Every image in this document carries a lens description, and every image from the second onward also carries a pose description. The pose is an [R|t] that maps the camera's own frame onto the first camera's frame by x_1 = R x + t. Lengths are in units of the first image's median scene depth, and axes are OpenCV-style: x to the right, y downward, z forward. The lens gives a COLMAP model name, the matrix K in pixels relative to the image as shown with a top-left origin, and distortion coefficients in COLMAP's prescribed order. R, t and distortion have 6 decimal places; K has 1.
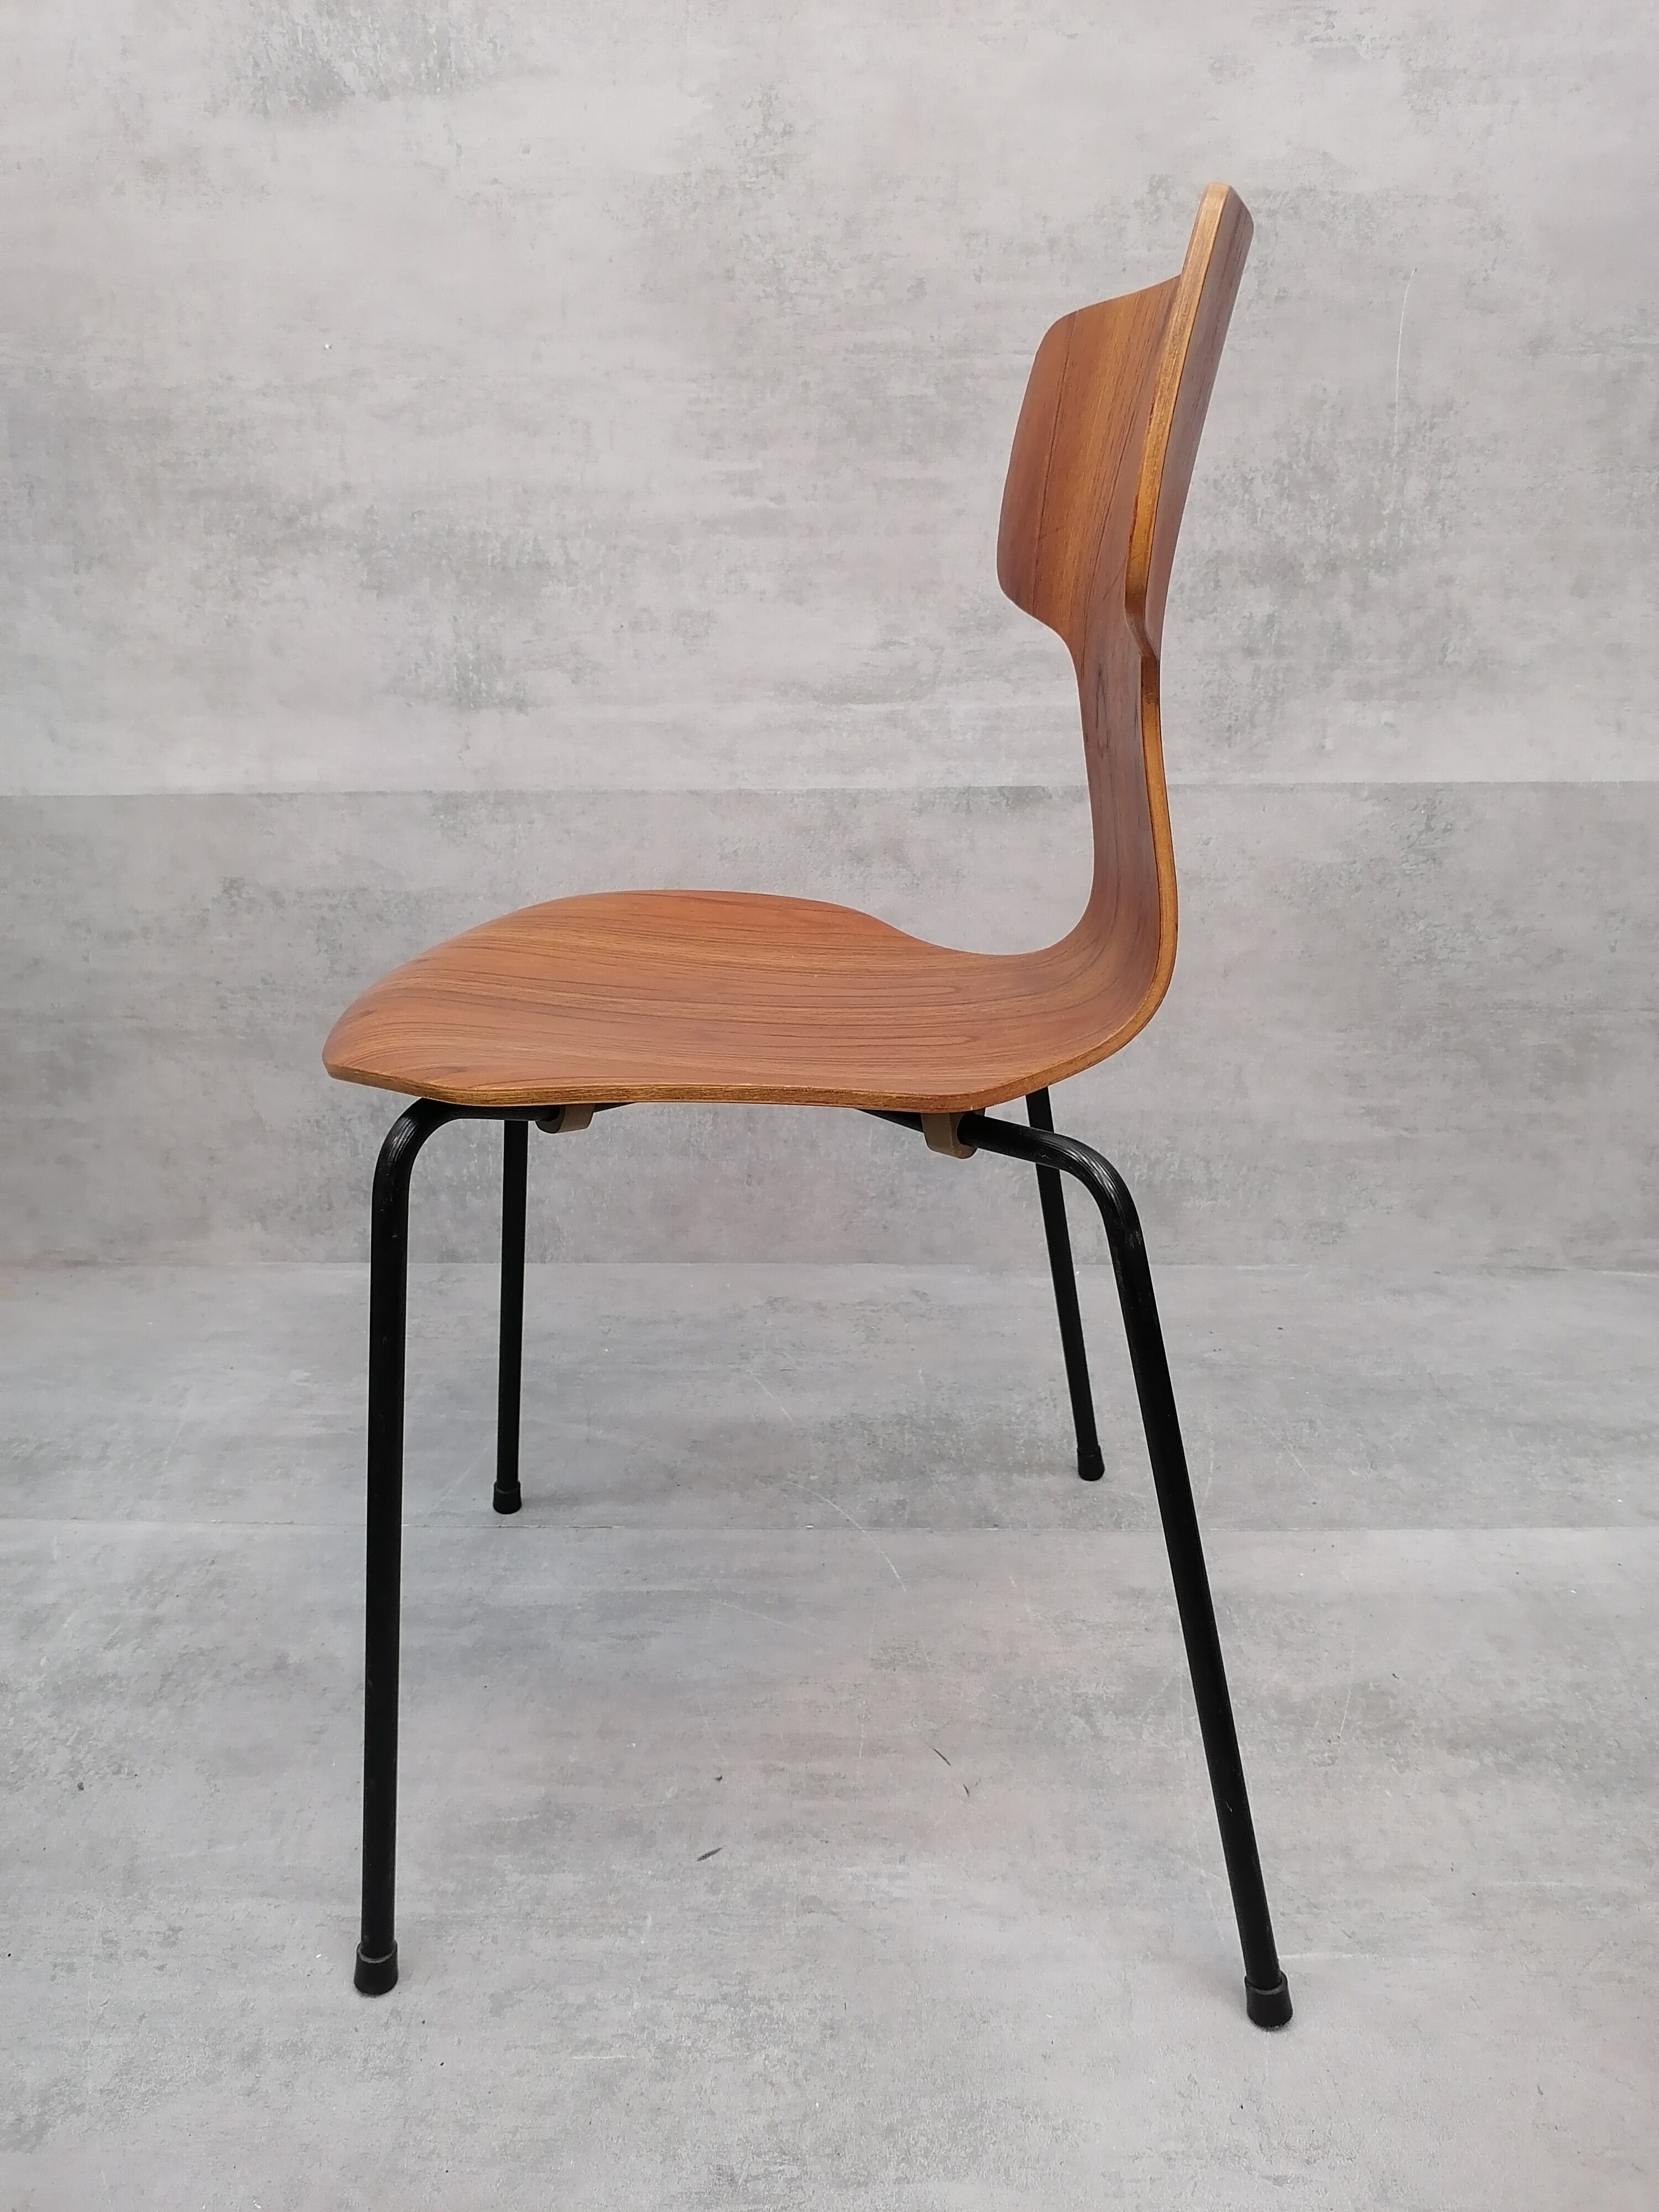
lens RADIAL K [[1673.8, 0, 827.7], [0, 1673.8, 1112.4], [0, 0, 1]] dist [-0.024946, 0.023072]
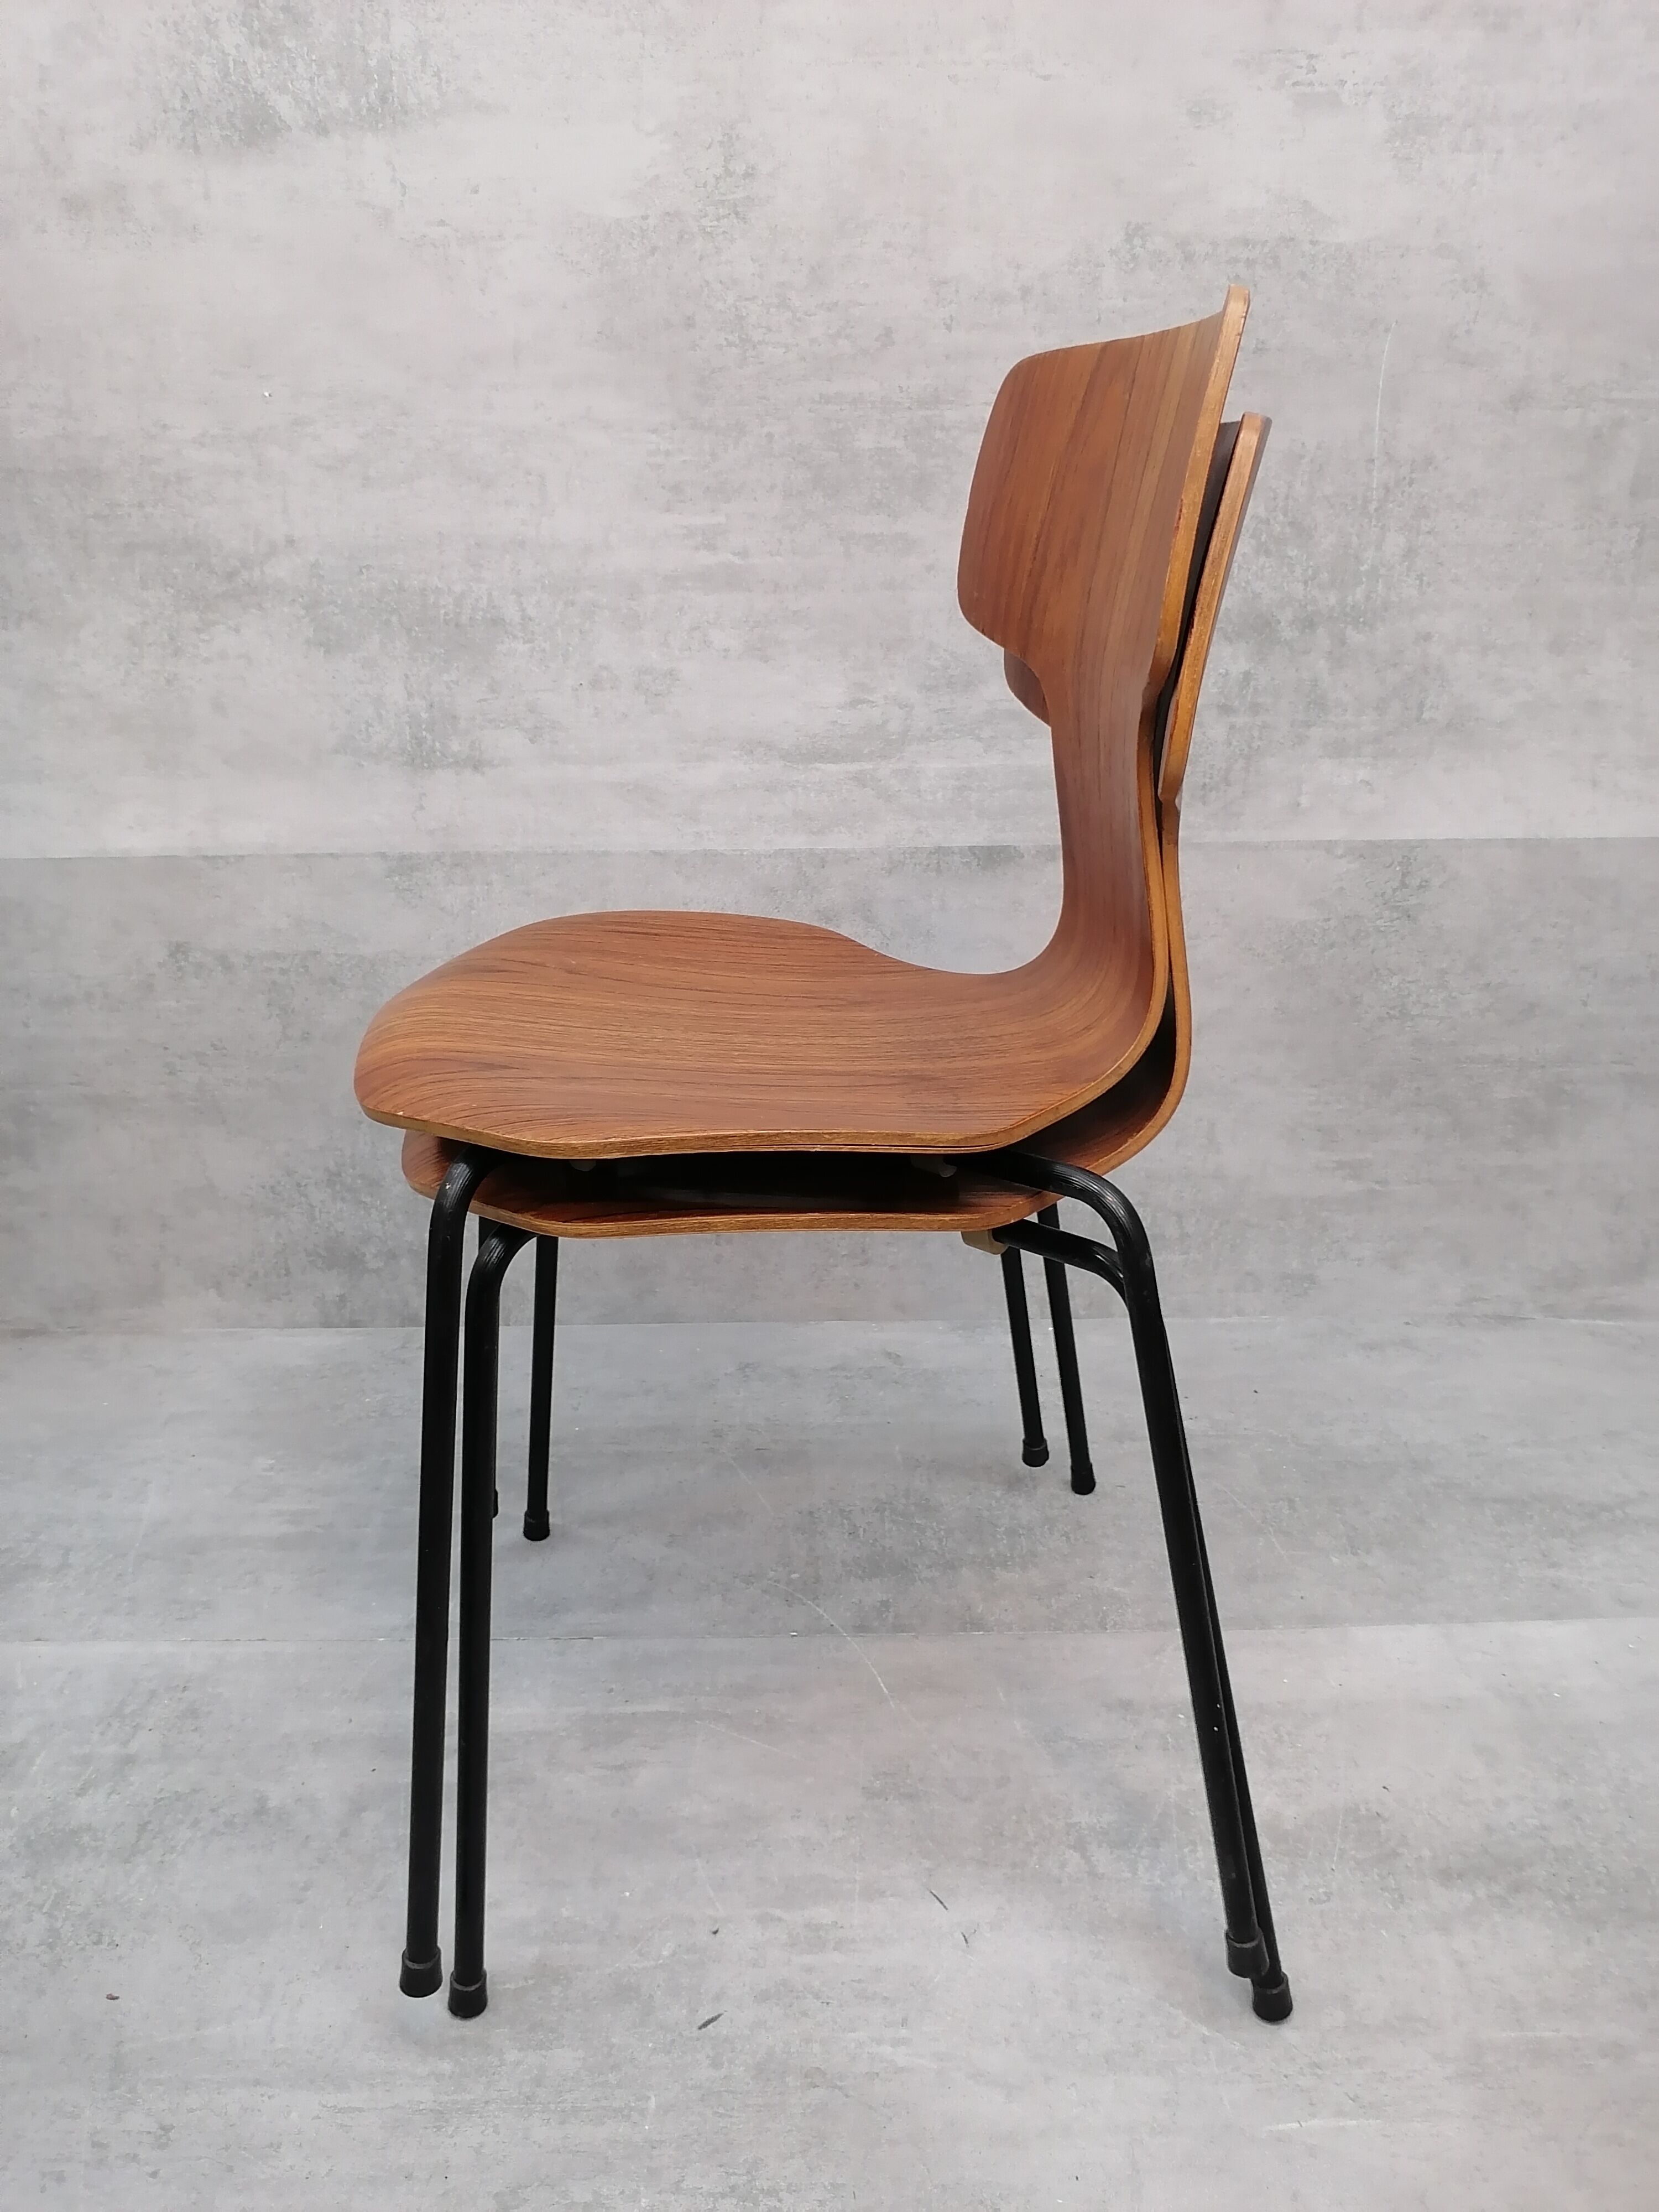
lens RADIAL K [[1673.8, 0, 826.0], [0, 1673.8, 1108.7], [0, 0, 1]] dist [-0.024946, 0.023072]
pose [[0.999298, -0.011533, 0.035648, -0.019914], [0.010084, 0.999126, 0.040576, -0.088206], [-0.036085, -0.040189, 0.998540, 0.020532]]
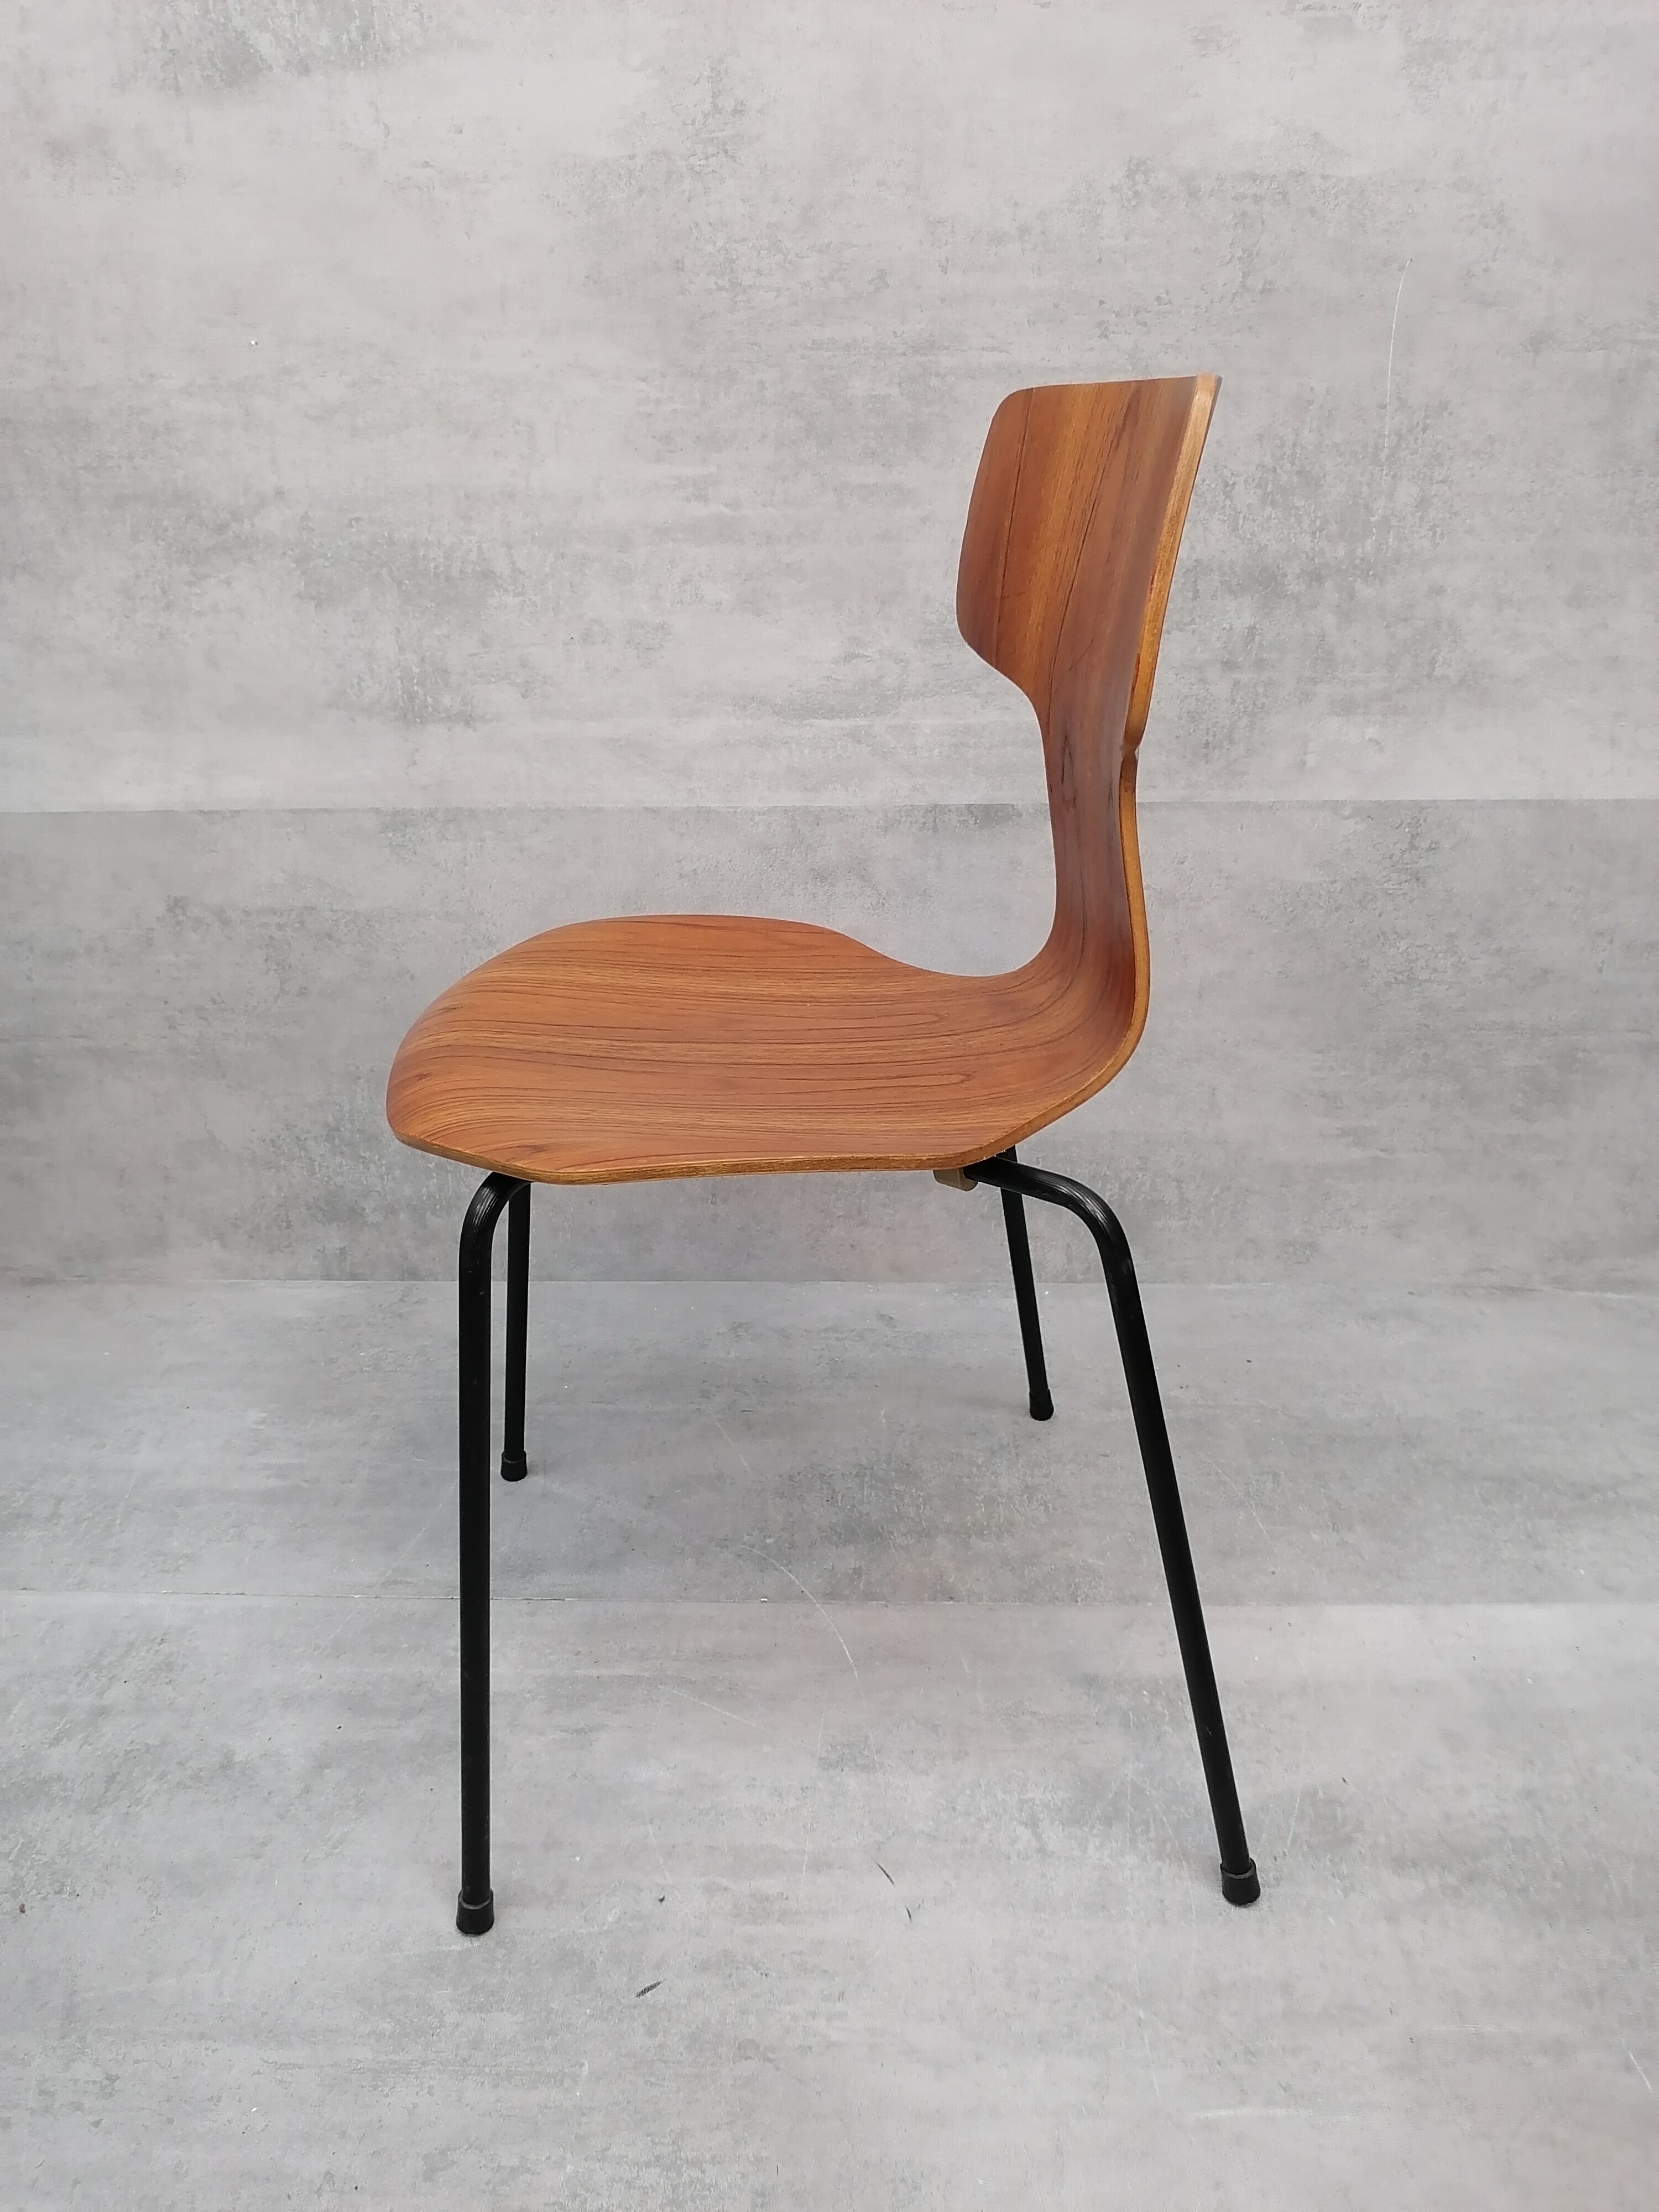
lens RADIAL K [[1673.8, 0, 826.4], [0, 1673.8, 1104.8], [0, 0, 1]] dist [-0.024946, 0.023072]
pose [[0.999997, -0.001719, -0.001881, 0.024907], [0.001858, 0.997045, 0.076795, -0.103930], [0.001744, -0.076798, 0.997045, 0.029118]]
